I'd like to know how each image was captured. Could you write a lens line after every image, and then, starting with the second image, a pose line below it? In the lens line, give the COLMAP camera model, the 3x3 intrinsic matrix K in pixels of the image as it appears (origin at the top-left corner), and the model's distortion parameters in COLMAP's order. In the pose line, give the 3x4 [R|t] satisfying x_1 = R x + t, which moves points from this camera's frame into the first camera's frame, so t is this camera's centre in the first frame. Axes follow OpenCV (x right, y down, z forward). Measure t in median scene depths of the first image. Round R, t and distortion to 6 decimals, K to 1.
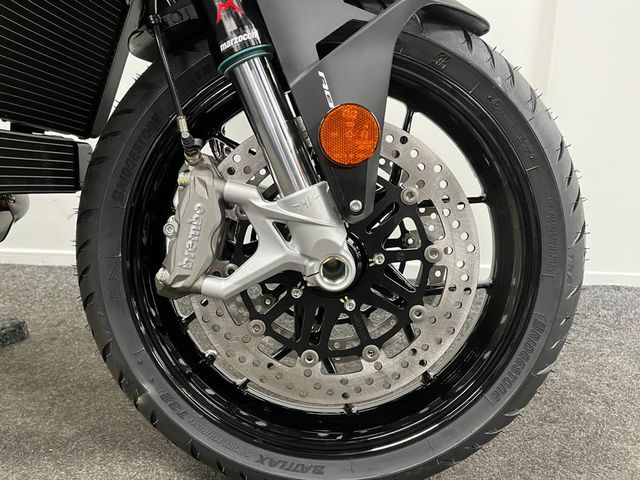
lens RADIAL K [[482.4, 0, 319.0], [0, 482.4, 240.4], [0, 0, 1]] dist [0.040221, 0.002393]
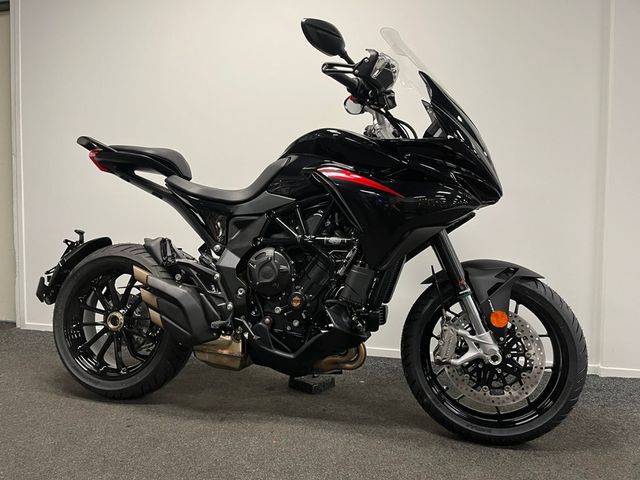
lens RADIAL K [[482.4, 0, 321.7], [0, 482.4, 235.3], [0, 0, 1]] dist [0.040221, 0.002393]
pose [[0.975276, -0.009333, -0.220794, -0.333872], [-0.033592, 0.981237, -0.189858, -0.082110], [0.218423, 0.192581, 0.956663, -2.279105]]
